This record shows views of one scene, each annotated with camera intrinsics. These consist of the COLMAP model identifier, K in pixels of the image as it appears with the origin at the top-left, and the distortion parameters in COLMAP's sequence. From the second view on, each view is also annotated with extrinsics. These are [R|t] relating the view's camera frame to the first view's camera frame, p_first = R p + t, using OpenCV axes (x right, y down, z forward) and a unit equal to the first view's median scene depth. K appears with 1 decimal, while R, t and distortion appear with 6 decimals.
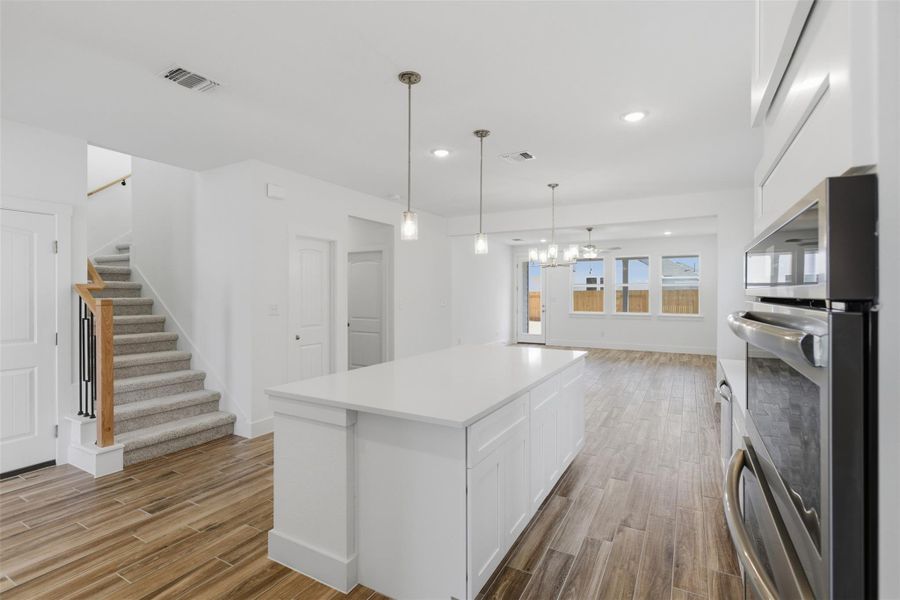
lens RADIAL K [[420.2, 0, 446.3], [0, 420.2, 295.9], [0, 0, 1]] dist [-0.002138, 0.000206]
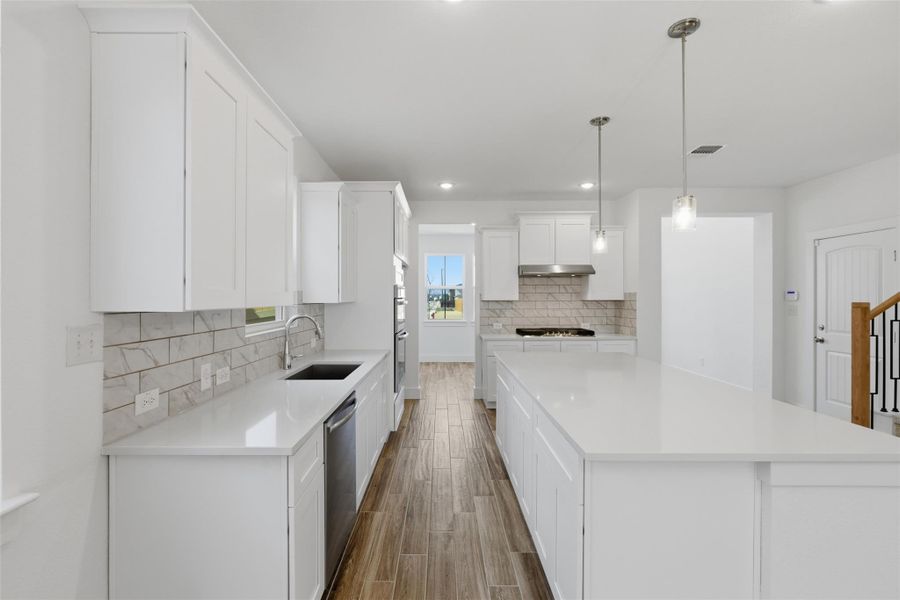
lens RADIAL K [[417.9, 0, 434.4], [0, 417.9, 293.9], [0, 0, 1]] dist [0.000000, 0.000148]
pose [[-0.871568, -0.006301, -0.490234, 0.909067], [-0.002601, 0.999963, -0.008229, -0.000750], [0.490268, -0.005898, -0.871552, 1.787215]]
